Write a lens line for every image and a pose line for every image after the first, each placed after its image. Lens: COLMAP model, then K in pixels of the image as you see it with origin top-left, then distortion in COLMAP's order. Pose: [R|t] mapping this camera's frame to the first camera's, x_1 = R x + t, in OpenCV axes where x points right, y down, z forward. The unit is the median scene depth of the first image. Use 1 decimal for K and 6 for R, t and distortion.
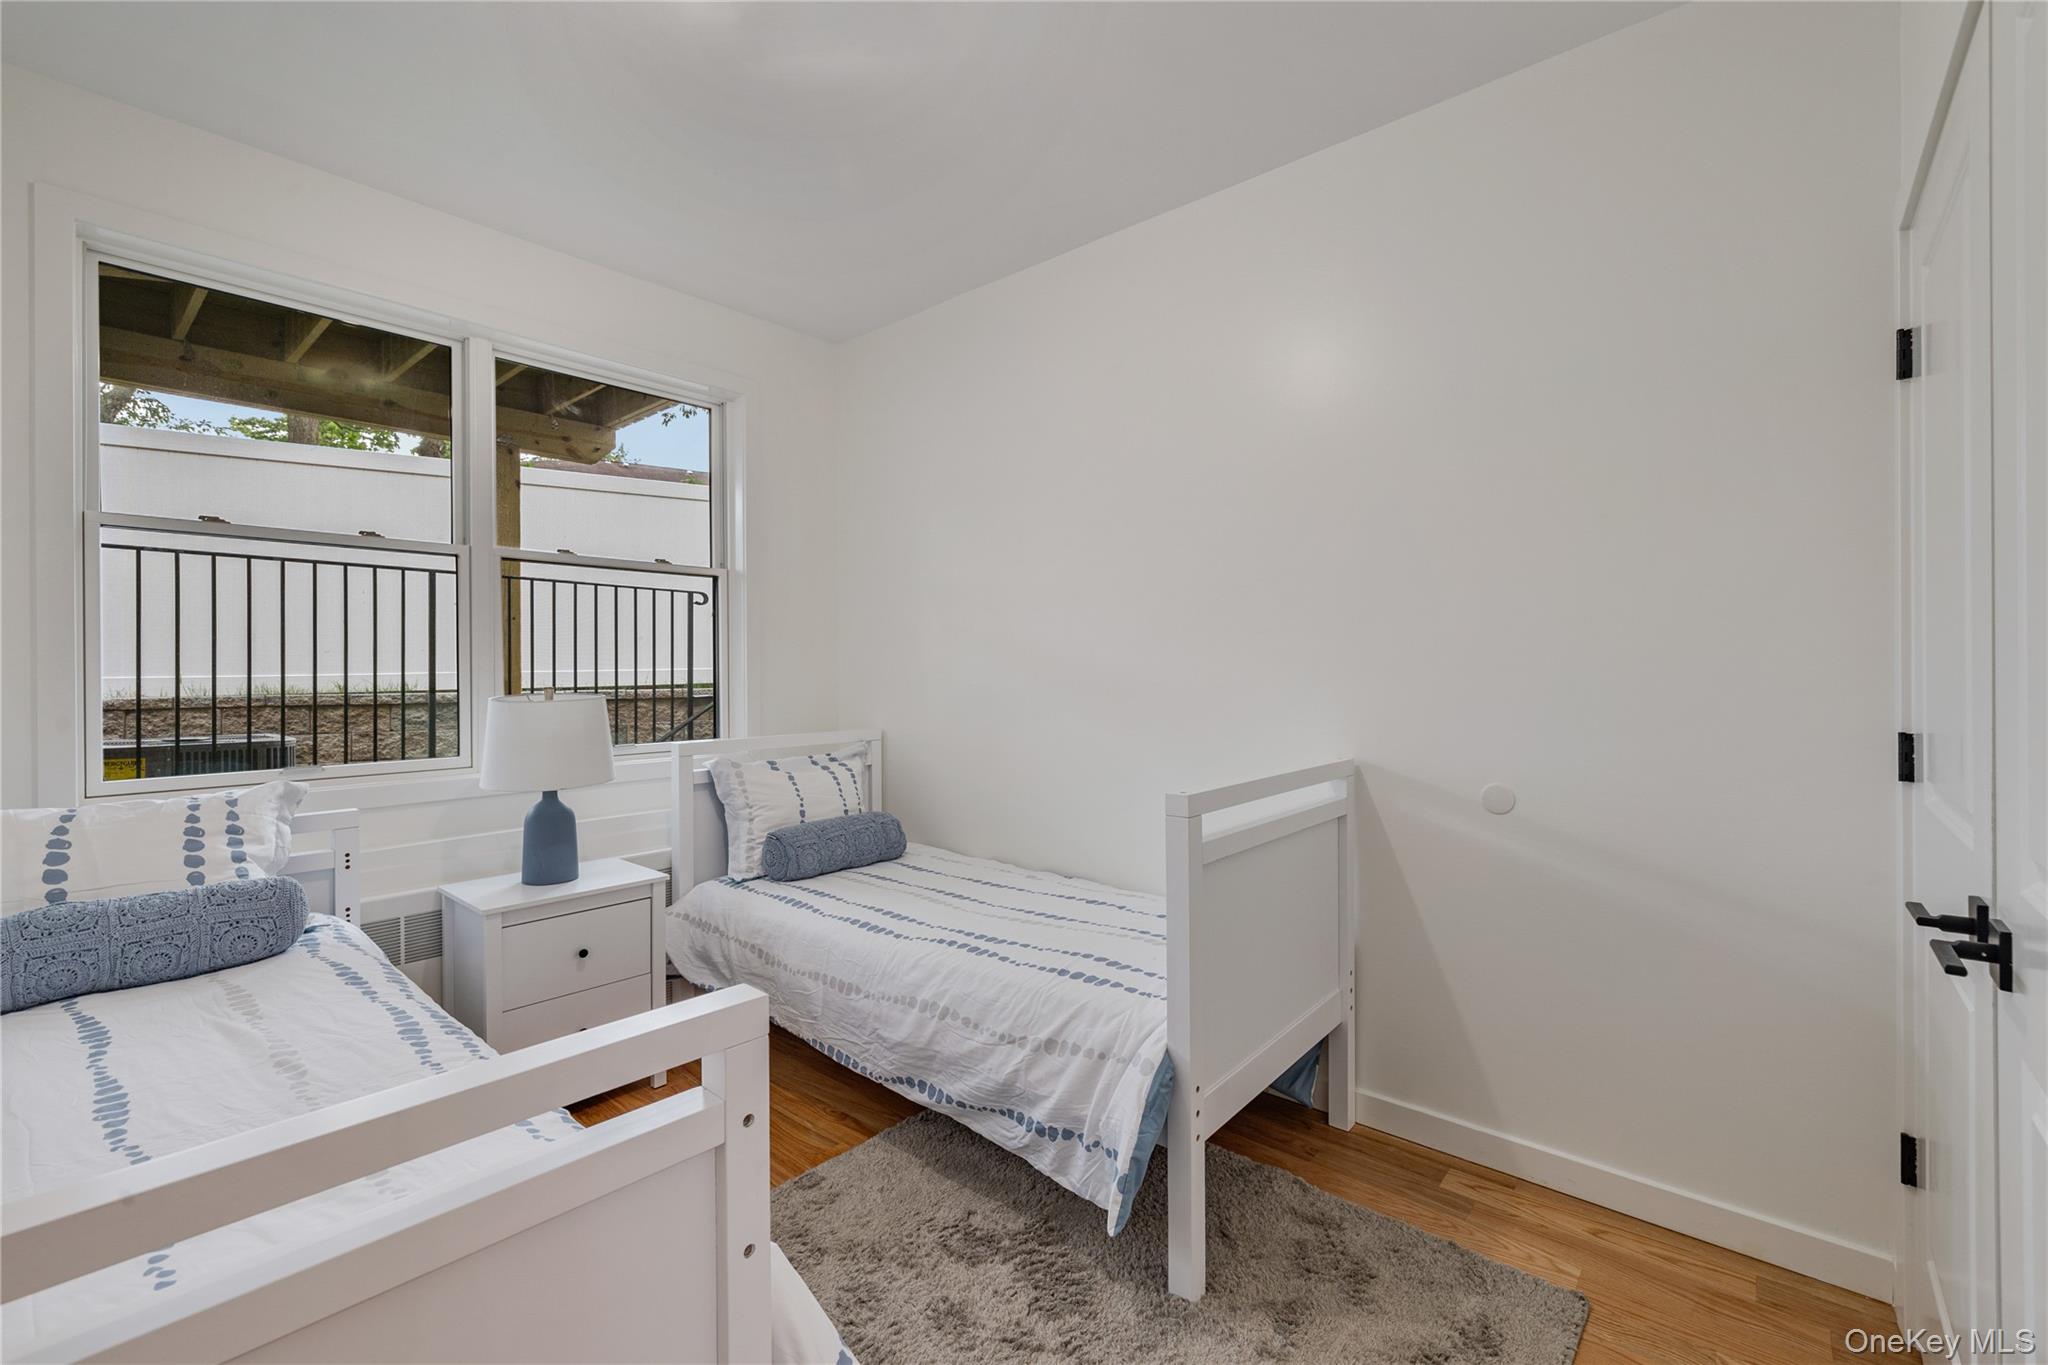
lens RADIAL K [[862.5, 0, 1024.0], [0, 862.5, 682.5], [0, 0, 1]] dist [-0.000403, -0.000077]
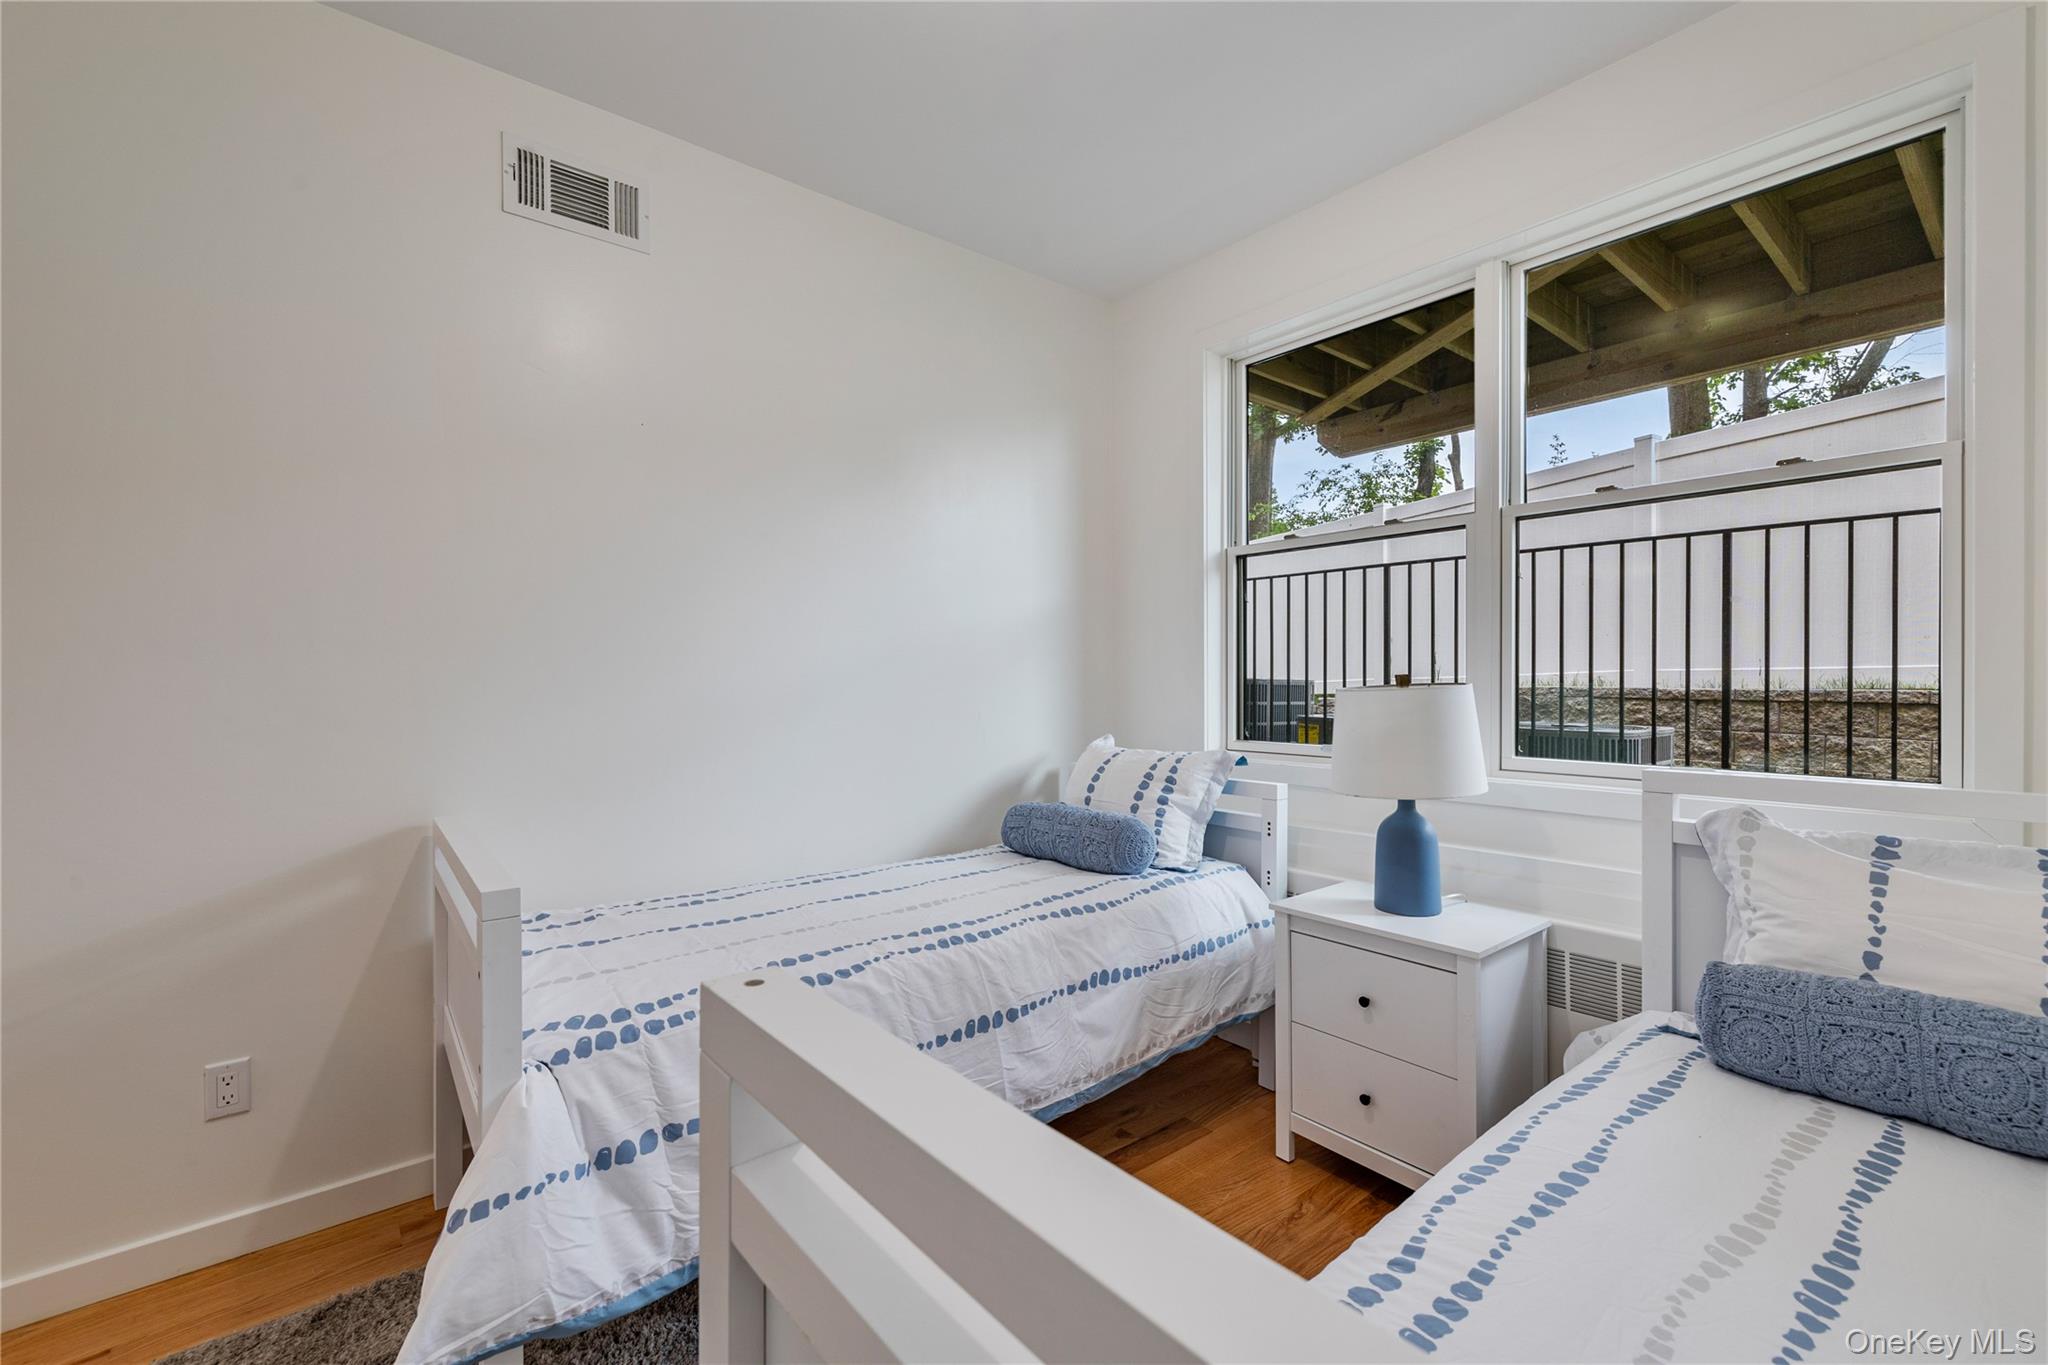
lens RADIAL K [[874.5, 0, 1024.0], [0, 874.5, 682.5], [0, 0, 1]] dist [0.019028, 0.000056]
pose [[-0.162421, 0.013031, -0.986635, 0.215468], [-0.008678, 0.999855, 0.014634, 0.002257], [0.986683, 0.010939, -0.162285, 0.494031]]
